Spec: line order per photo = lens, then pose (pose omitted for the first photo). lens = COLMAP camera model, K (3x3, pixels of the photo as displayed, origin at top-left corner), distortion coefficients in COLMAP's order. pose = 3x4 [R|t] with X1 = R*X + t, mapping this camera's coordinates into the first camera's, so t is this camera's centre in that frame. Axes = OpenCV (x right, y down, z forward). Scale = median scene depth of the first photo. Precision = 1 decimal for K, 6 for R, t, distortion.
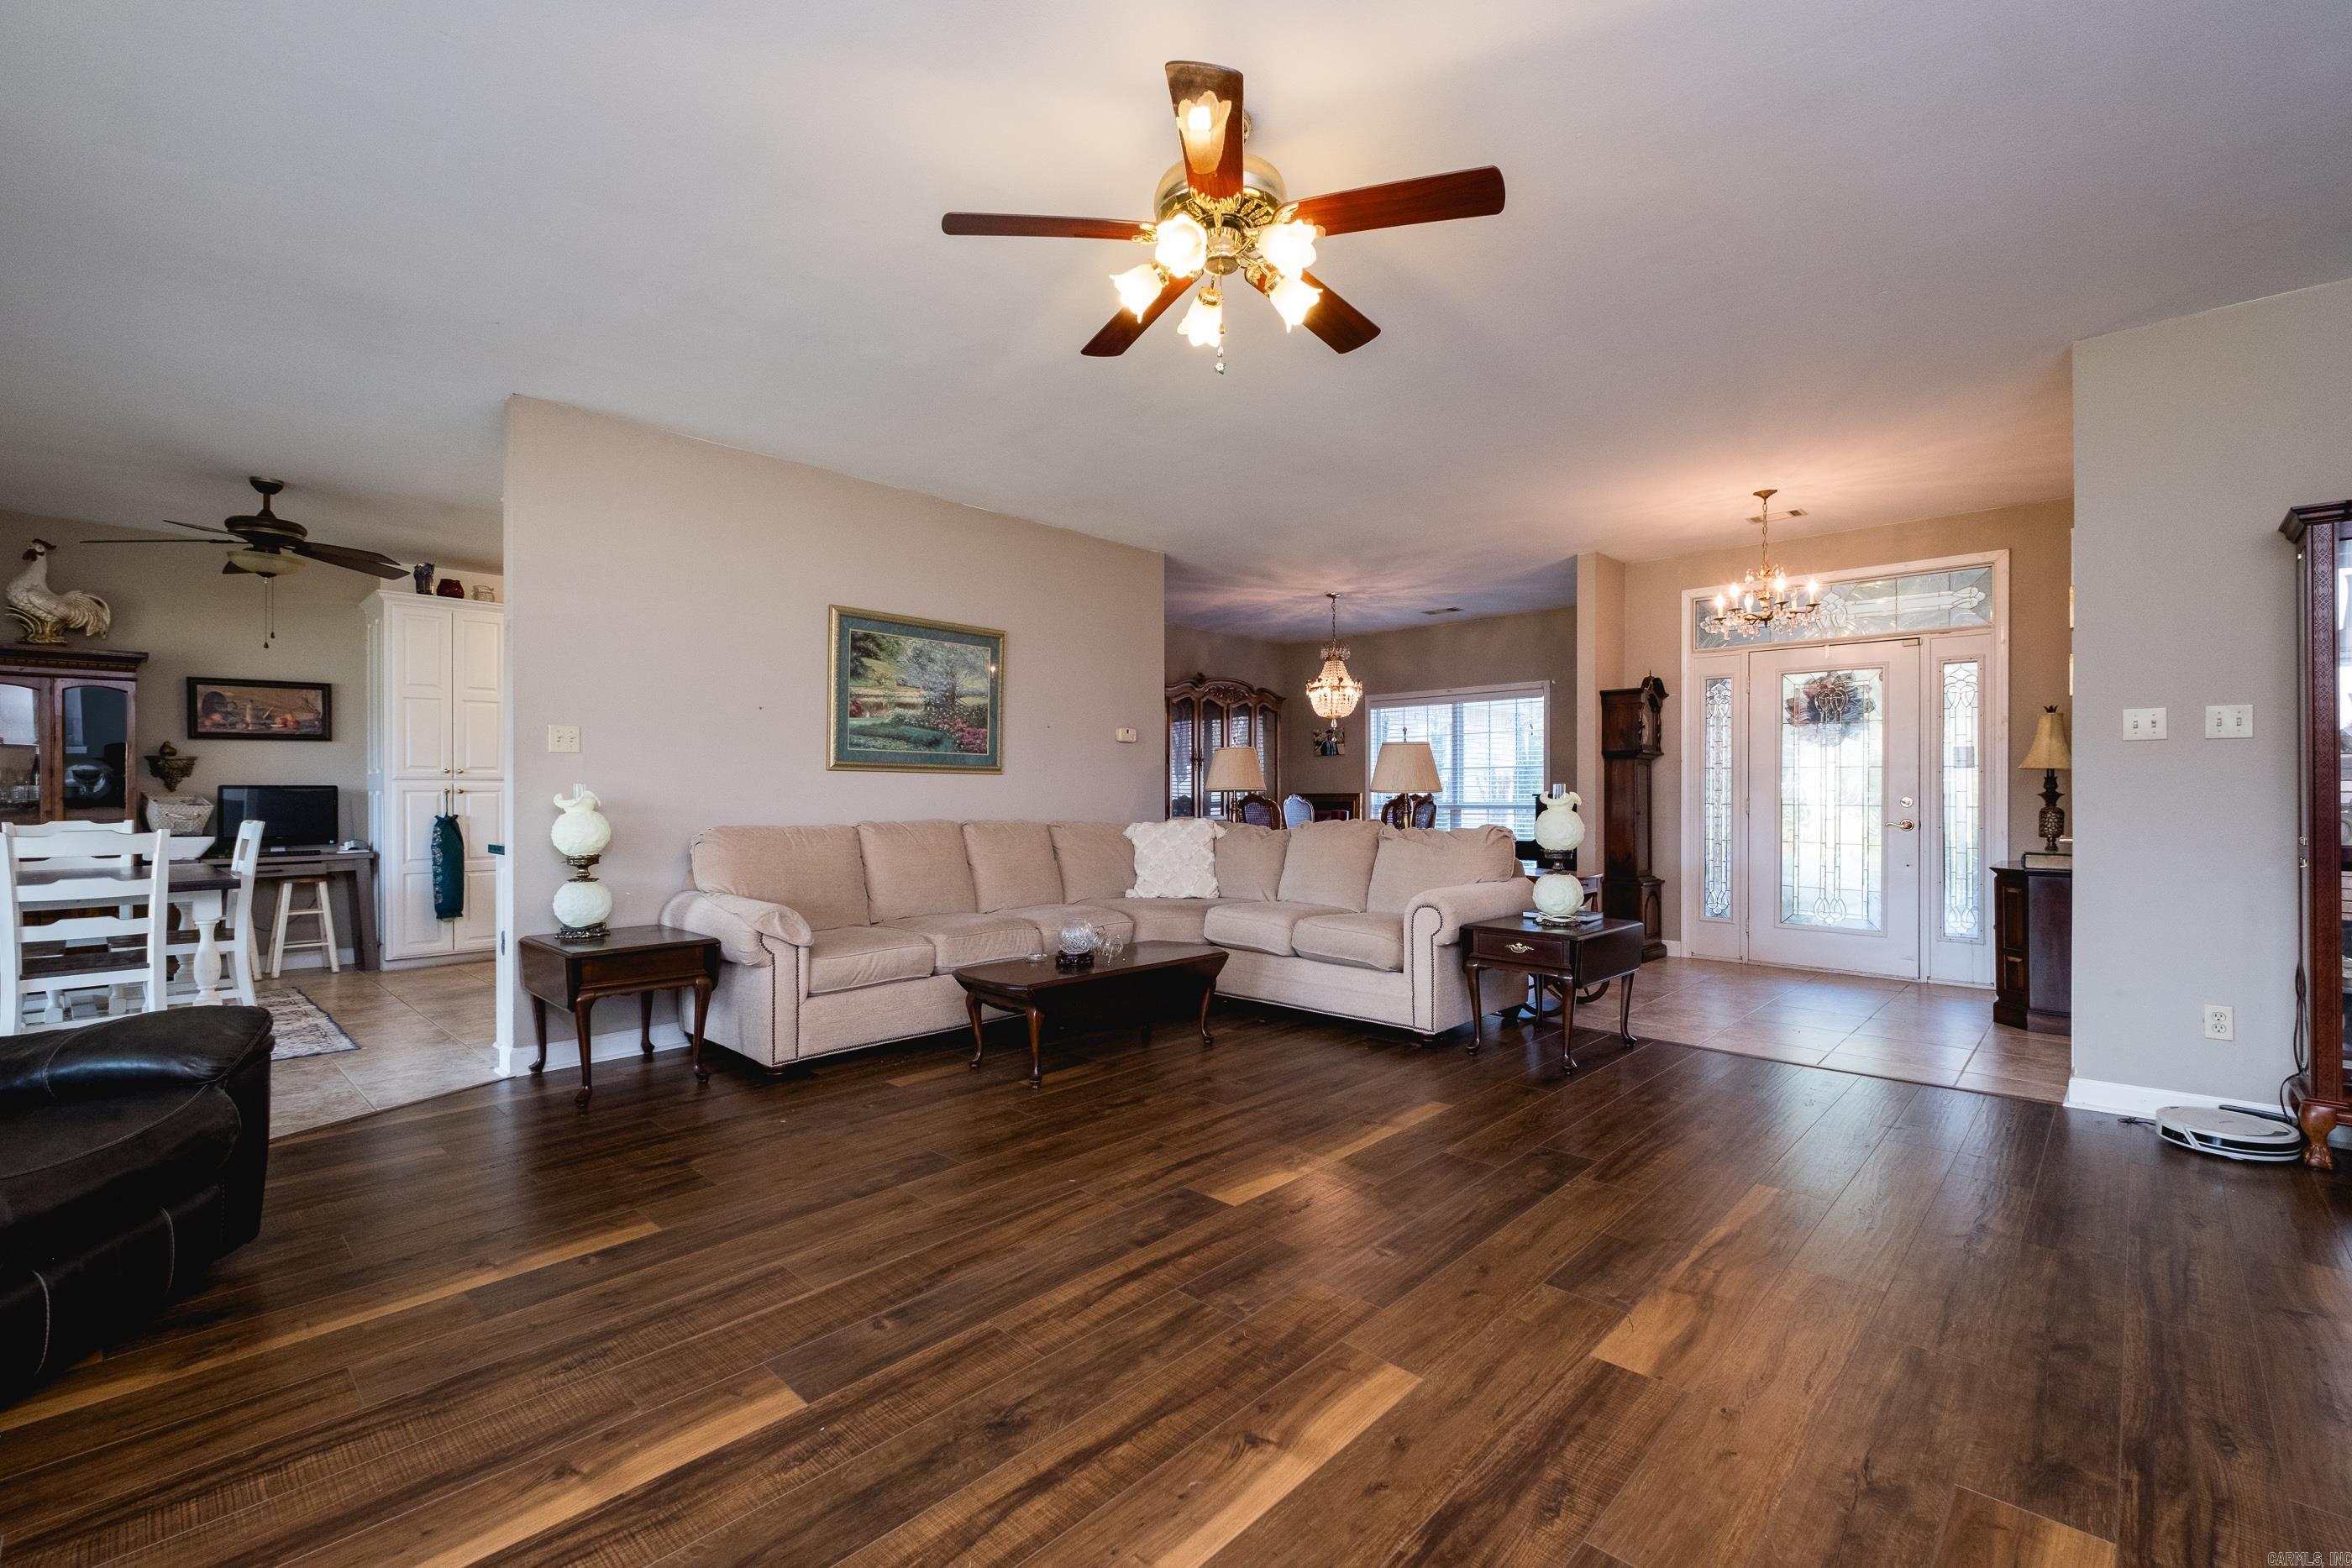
lens RADIAL K [[1012.7, 0, 1180.5], [0, 1012.7, 789.9], [0, 0, 1]] dist [0.000140, -0.003219]
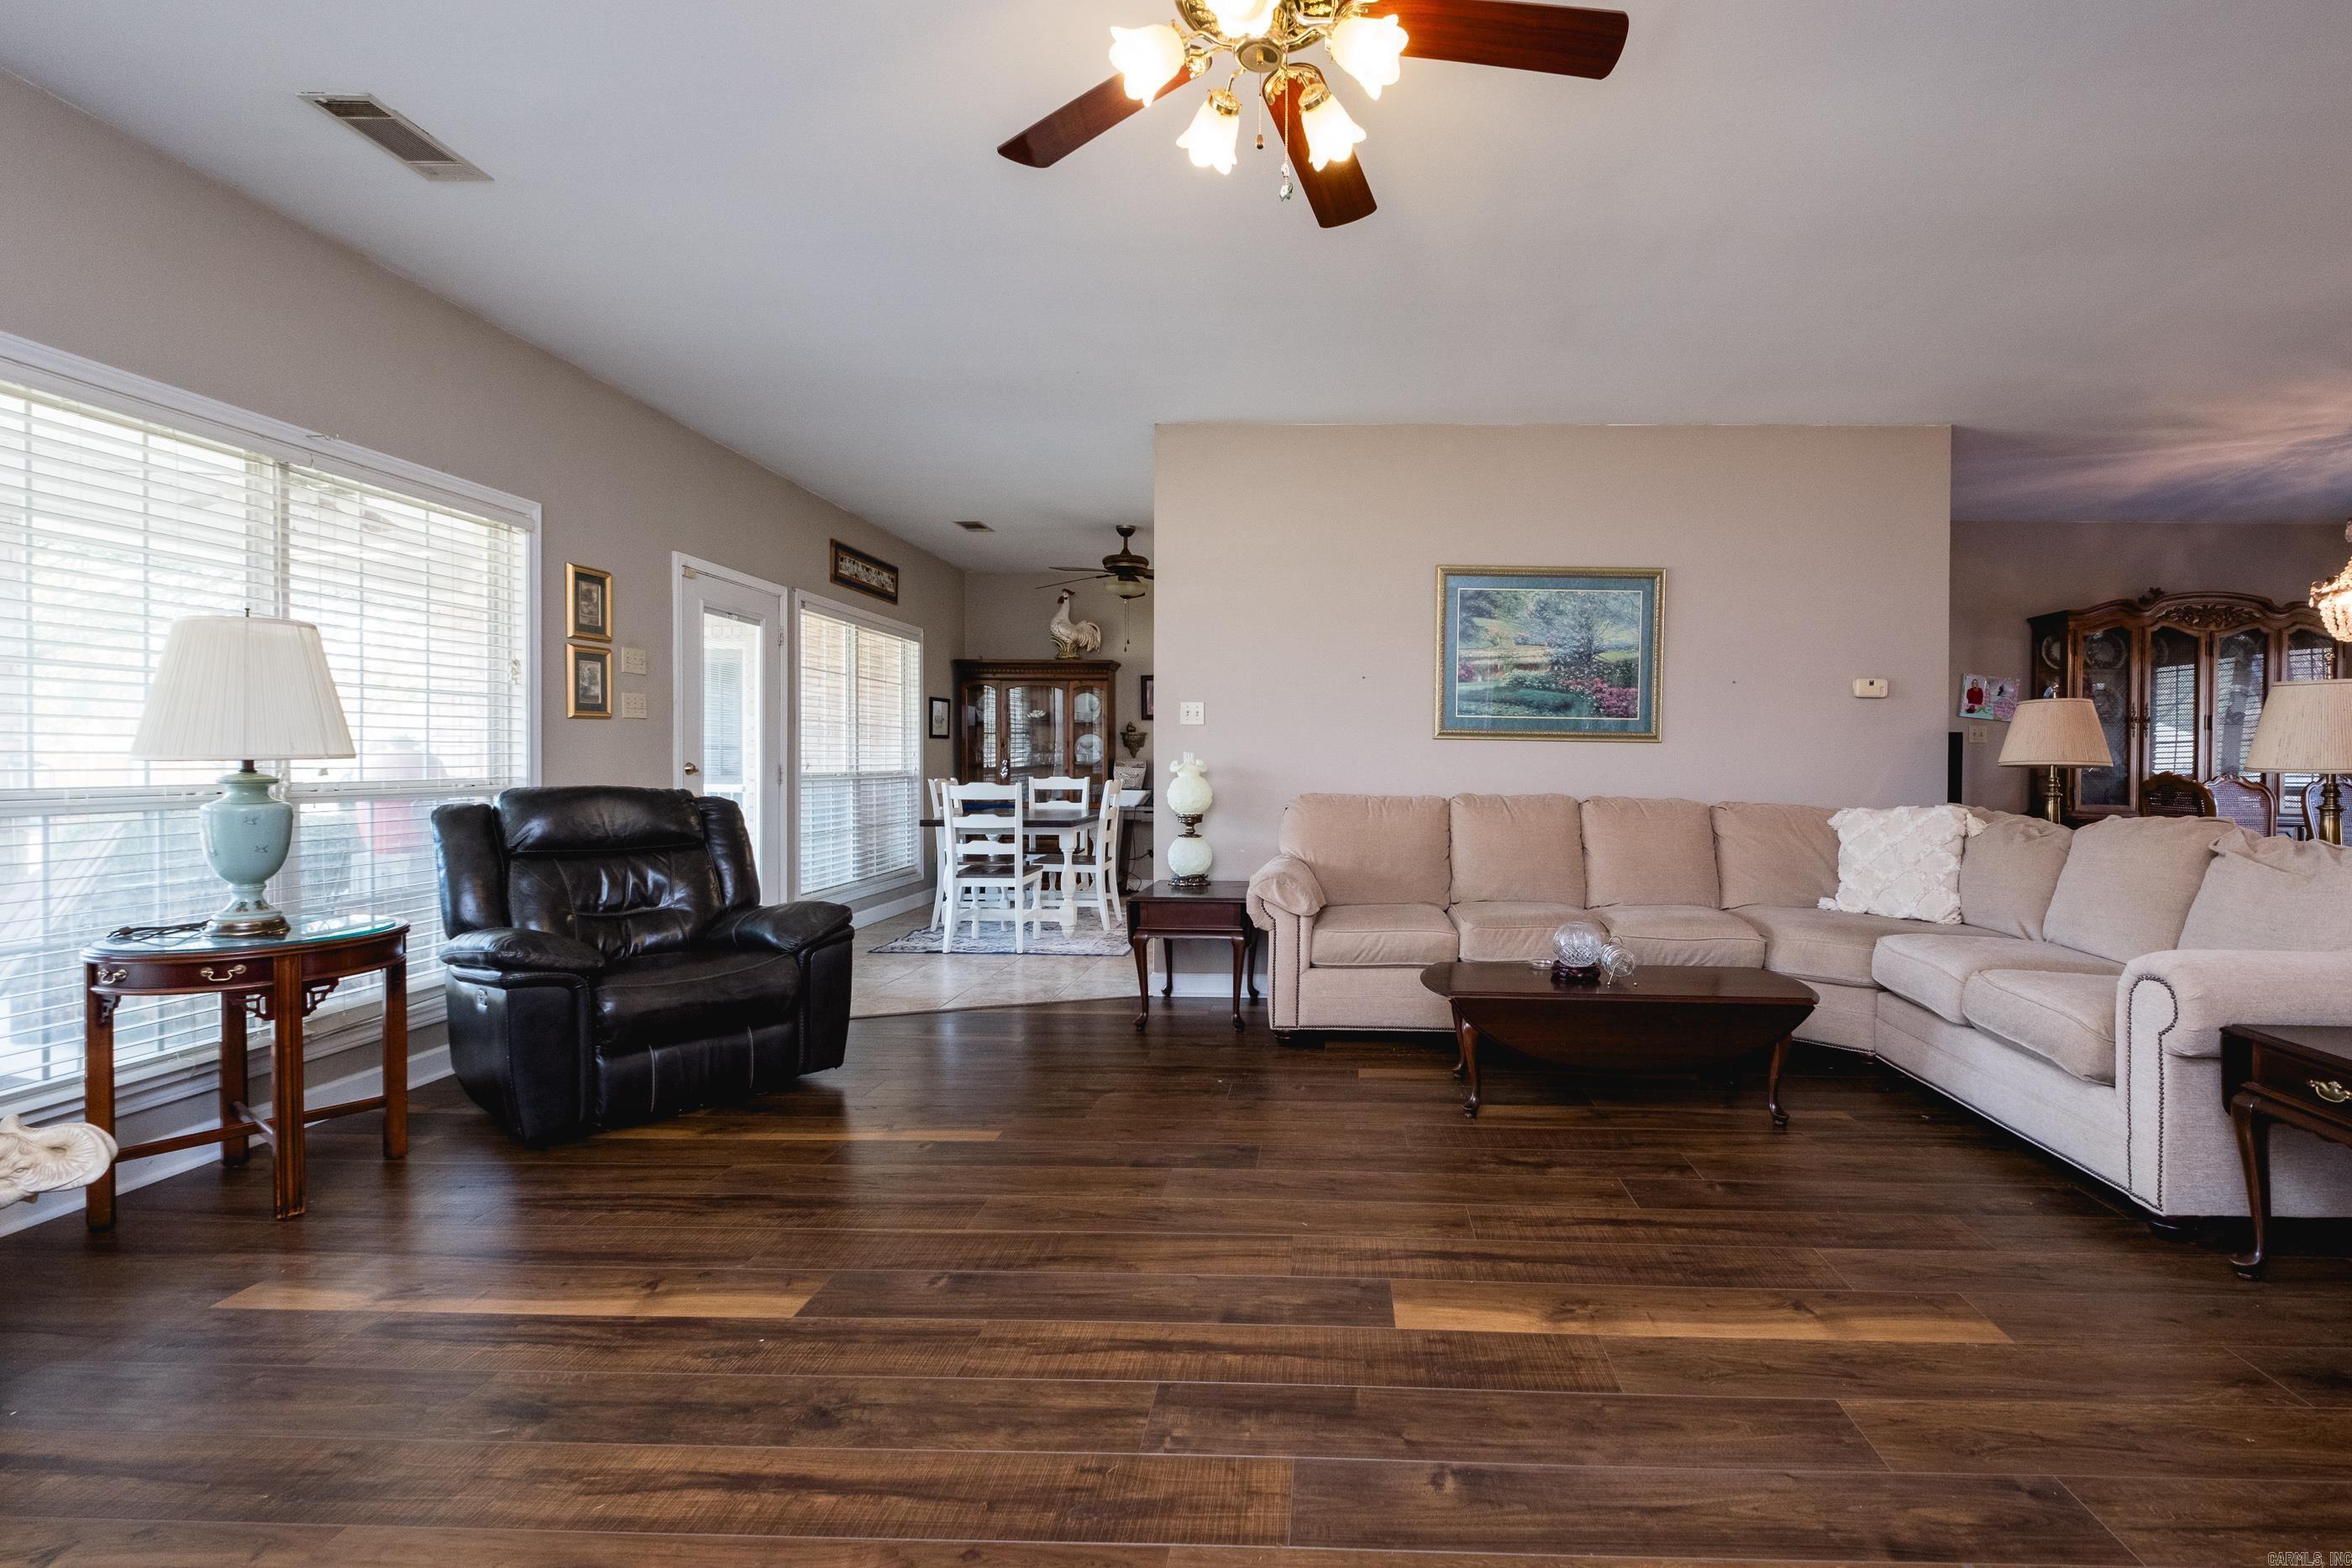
lens RADIAL K [[1055.8, 0, 1308.9], [0, 1055.8, 775.2], [0, 0, 1]] dist [0.001026, -0.001340]
pose [[0.669848, 0.017453, -0.742293, 0.293070], [-0.008953, 0.999841, 0.015429, 0.000533], [0.742444, -0.003690, 0.669898, 0.228069]]
